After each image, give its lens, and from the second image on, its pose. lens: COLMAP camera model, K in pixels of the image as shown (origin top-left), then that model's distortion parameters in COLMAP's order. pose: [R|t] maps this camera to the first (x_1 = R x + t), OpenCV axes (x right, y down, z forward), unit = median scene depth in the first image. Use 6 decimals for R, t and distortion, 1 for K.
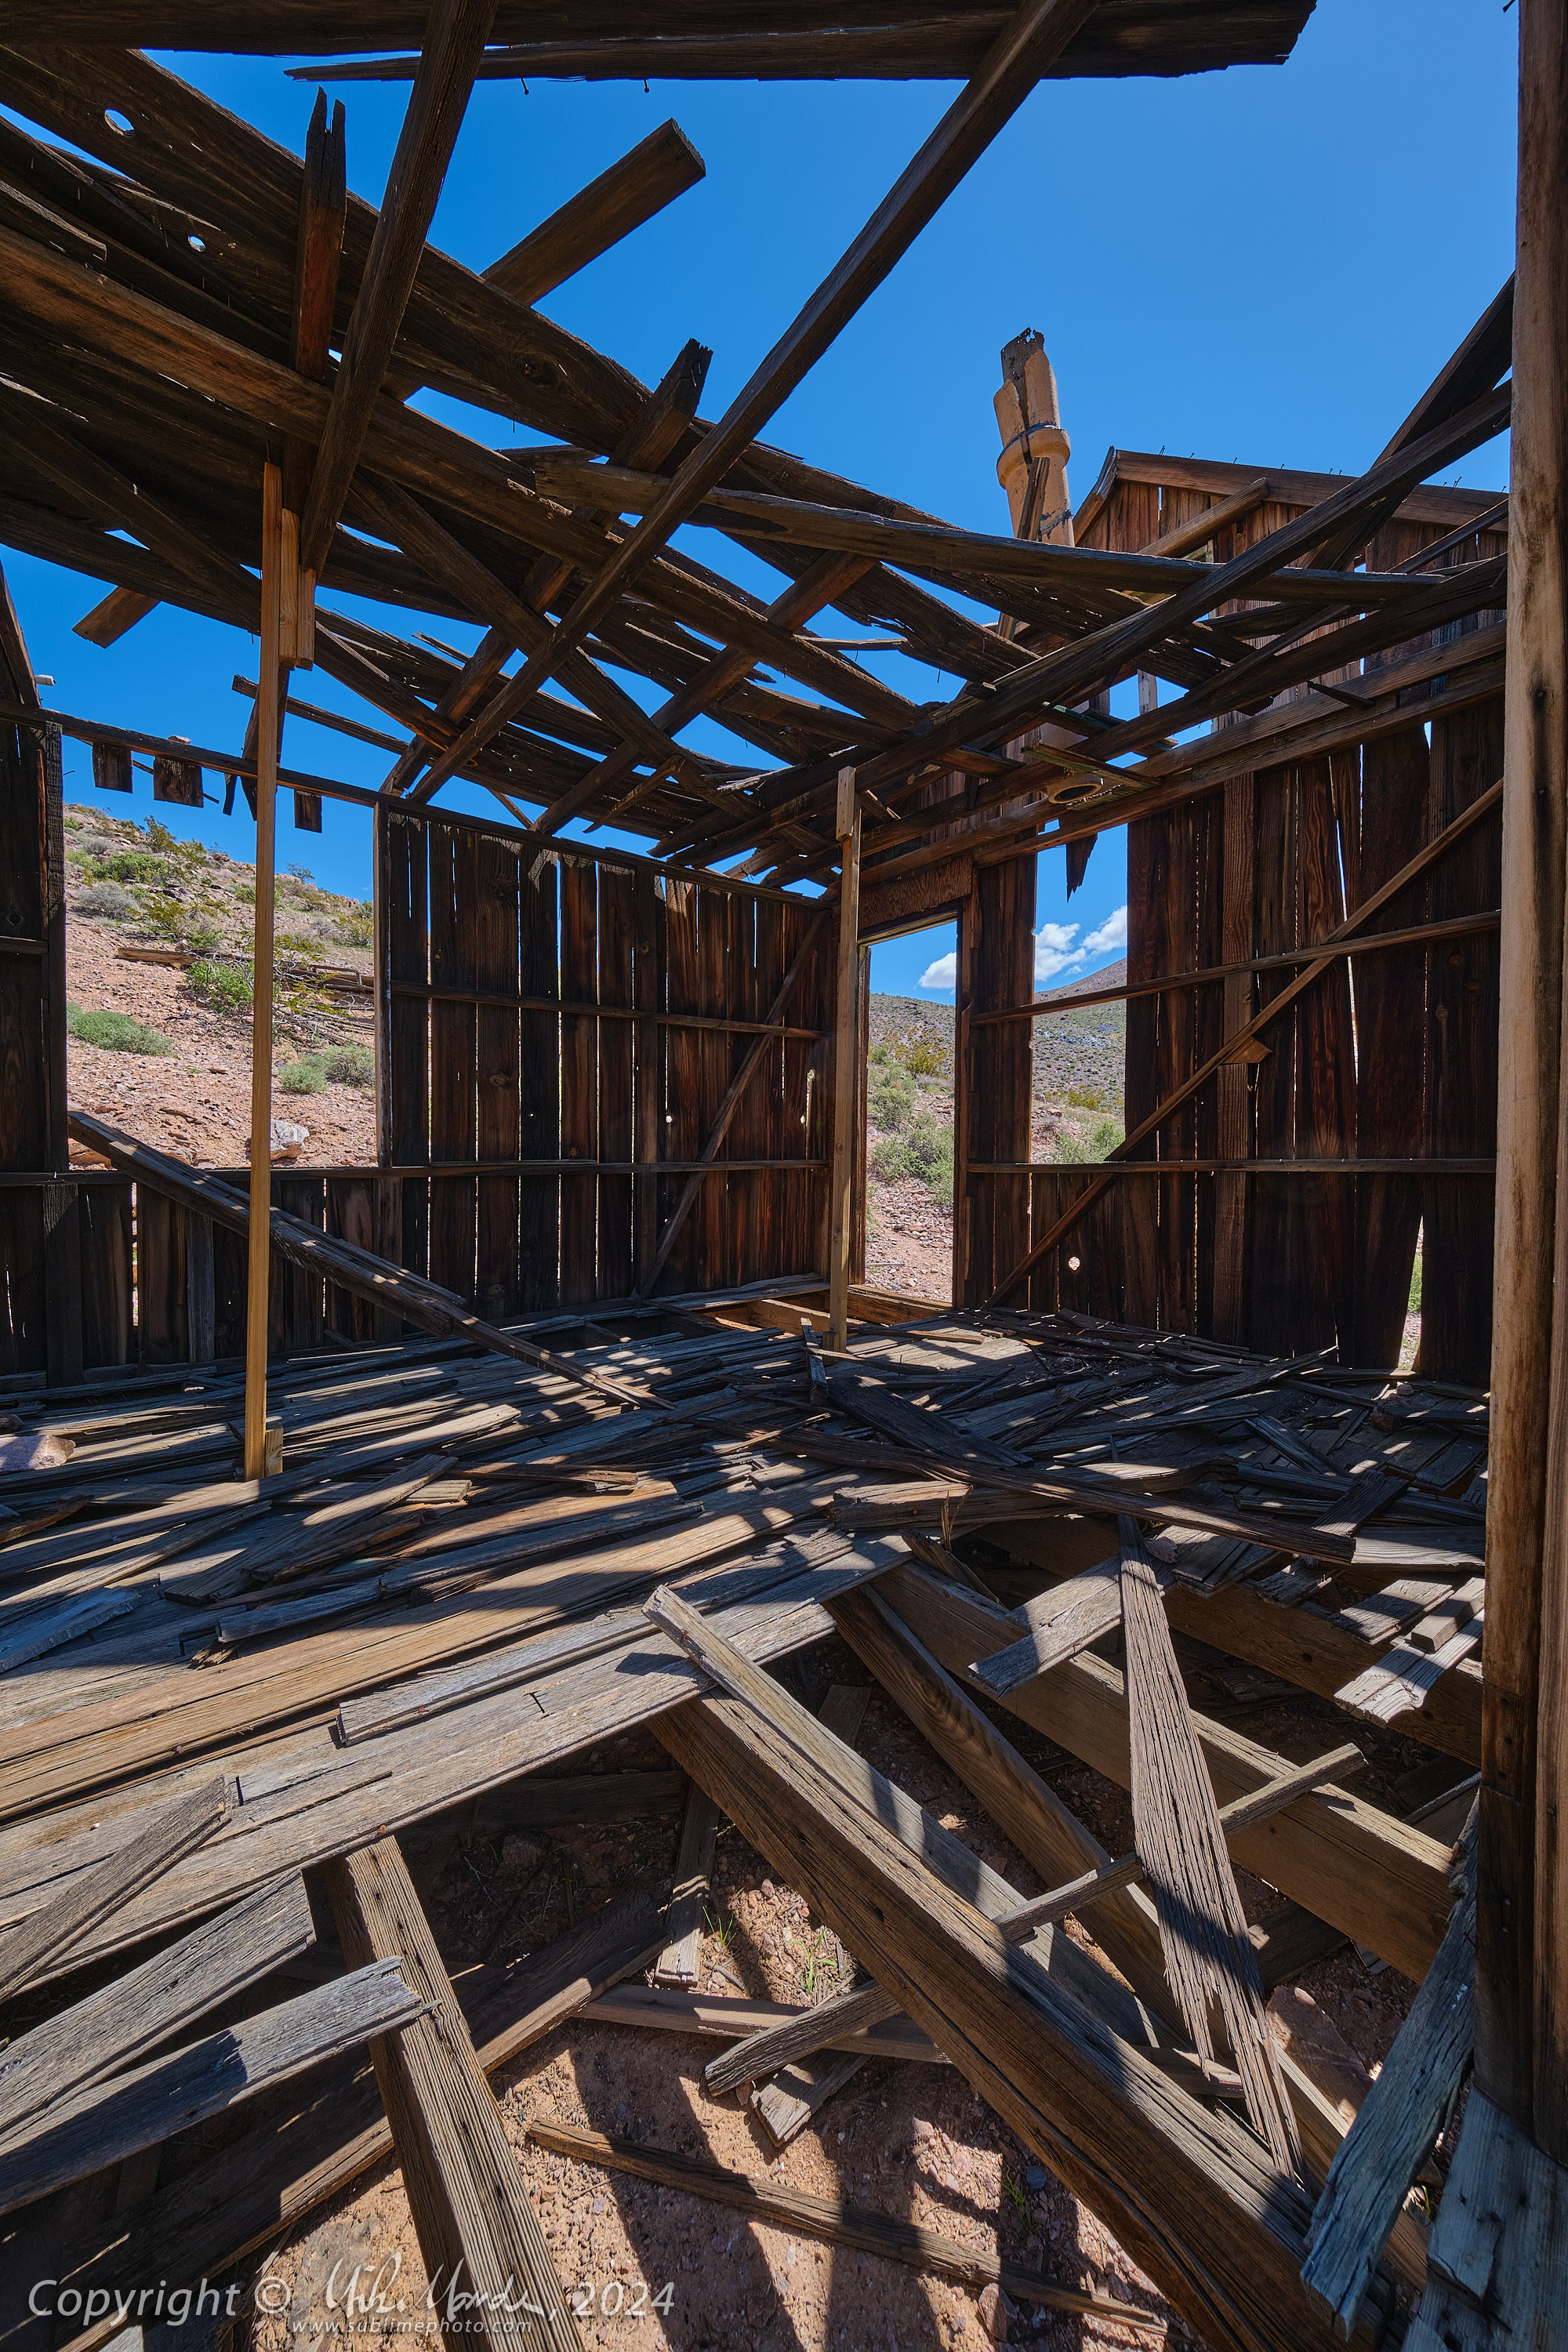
lens RADIAL K [[830.3, 0, 784.0], [0, 830.3, 1176.0], [0, 0, 1]] dist [0.001535, -0.003068]
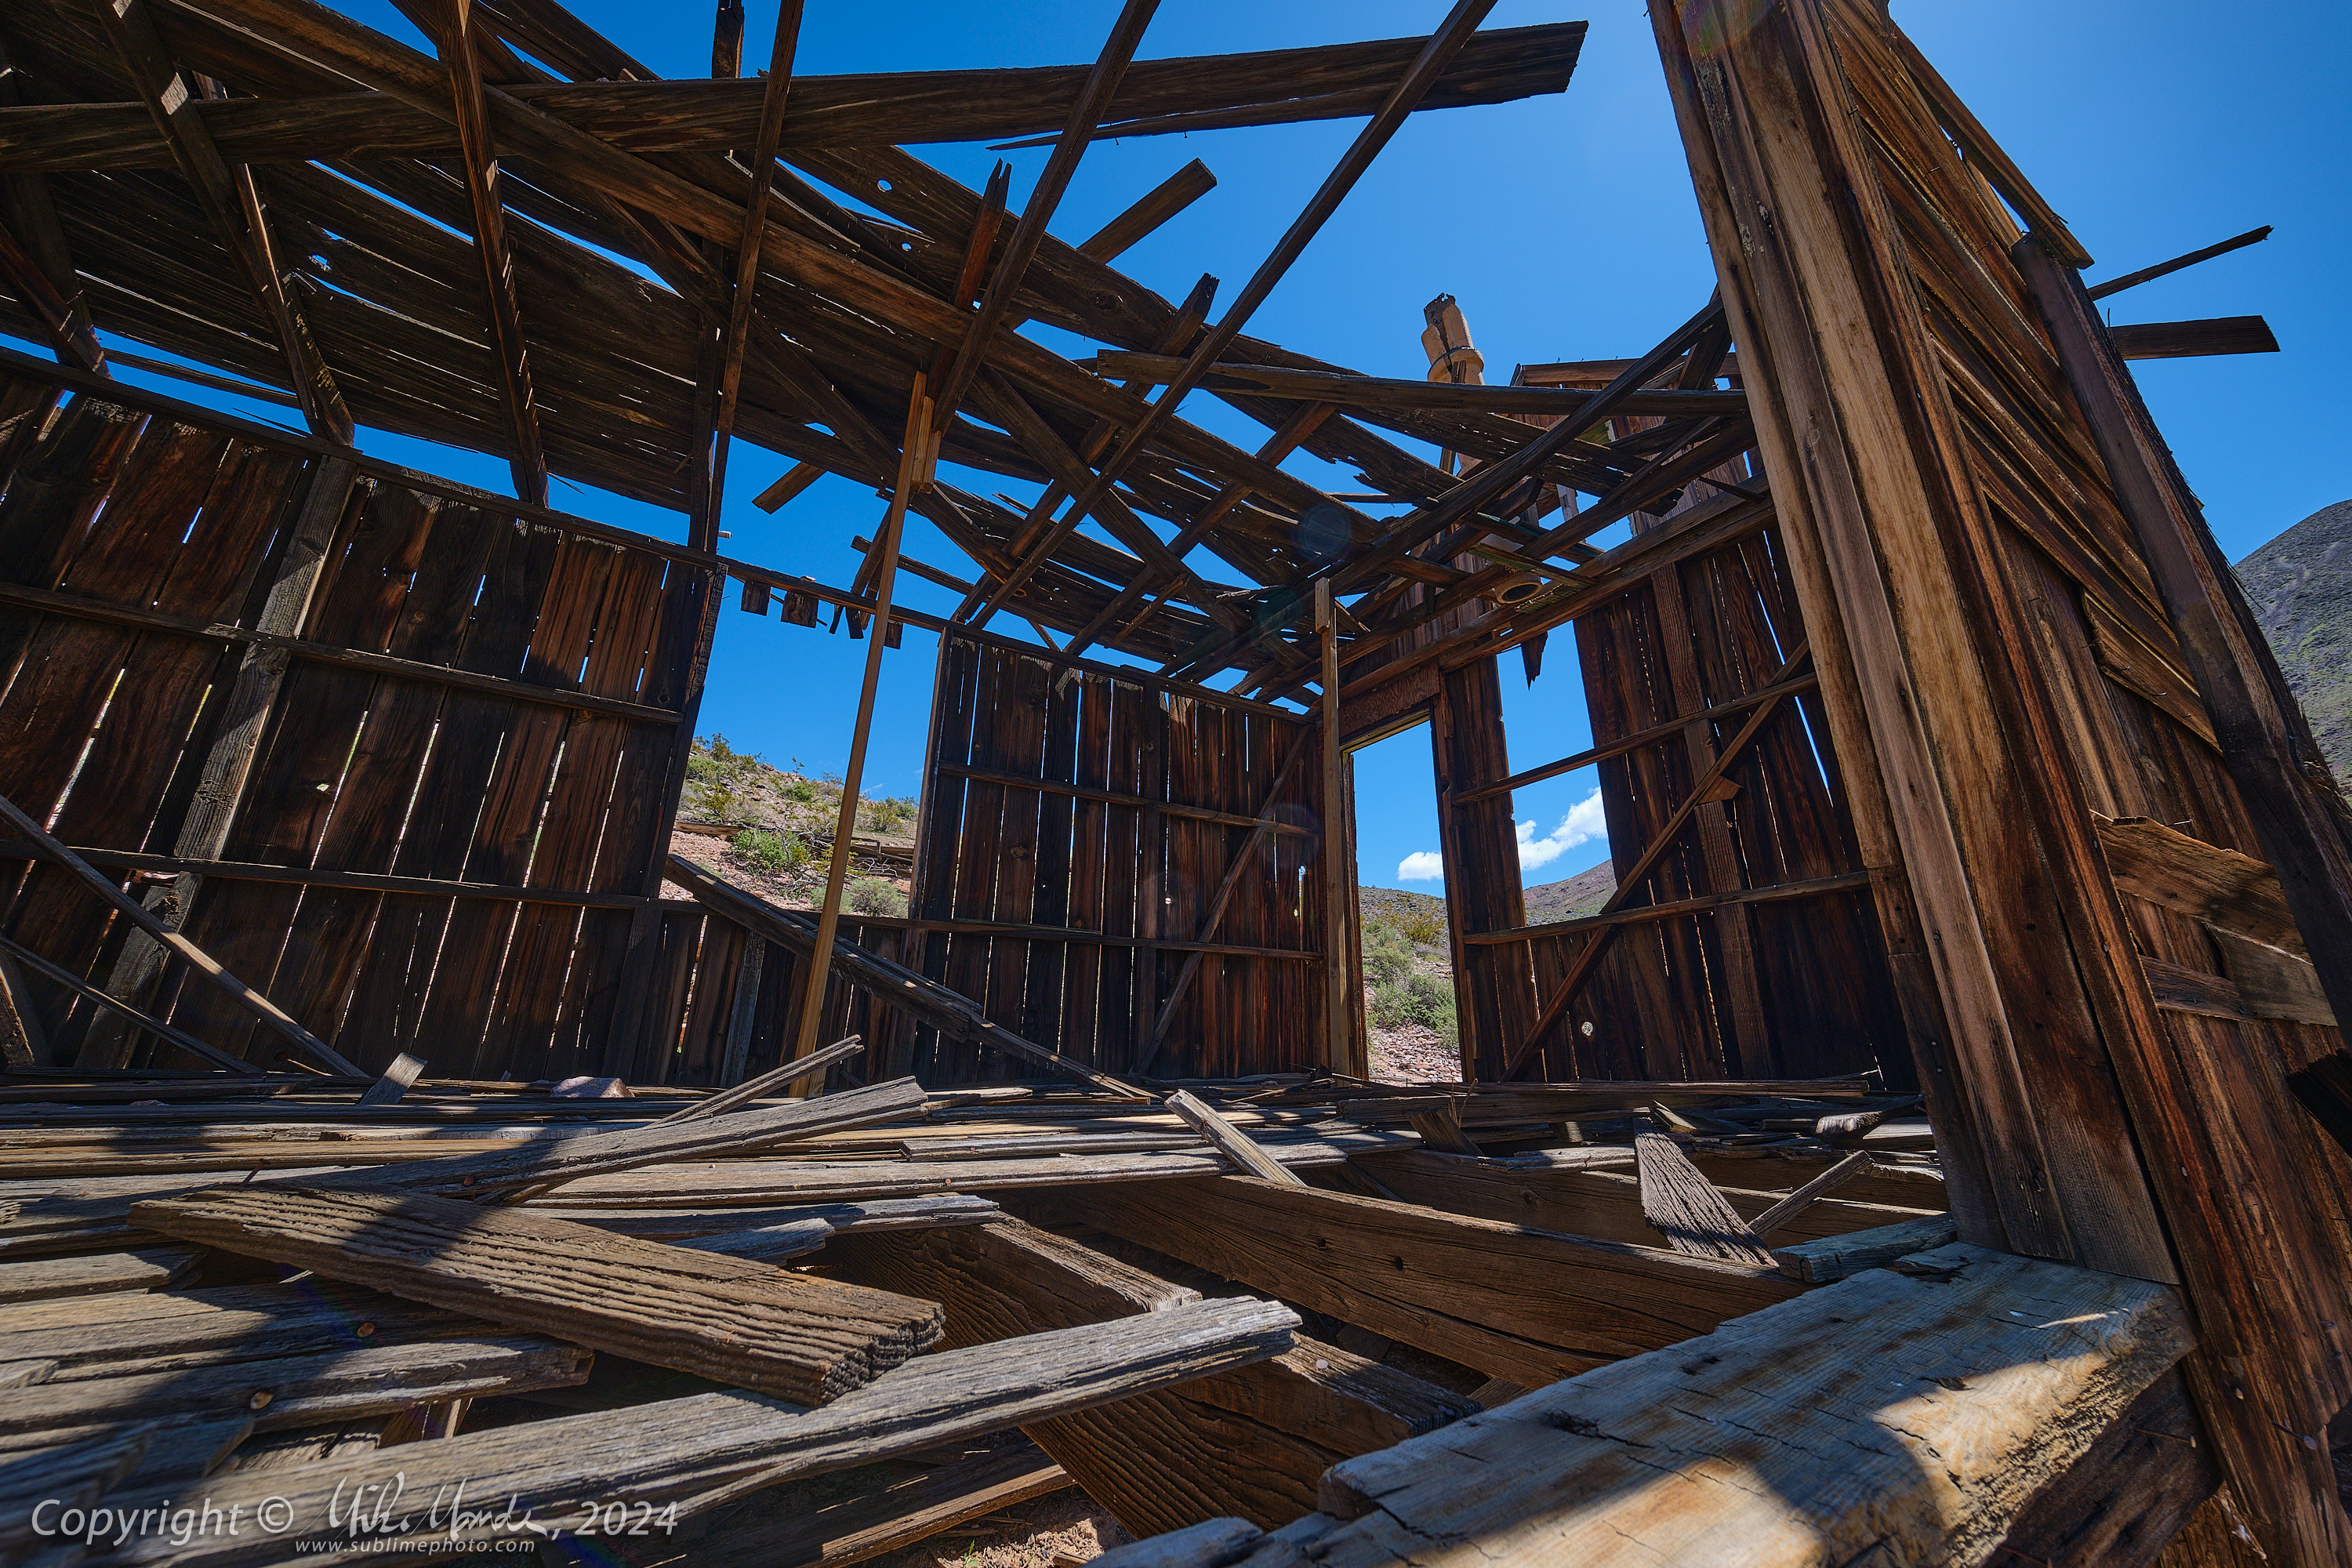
lens RADIAL K [[830.3, 0, 1188.6], [0, 830.3, 758.3], [0, 0, 1]] dist [0.001535, -0.003068]
pose [[0.995067, -0.027142, -0.095415, -0.009072], [-0.008259, 0.935836, -0.352338, 0.162456], [0.098856, 0.351388, 0.930996, -0.051986]]
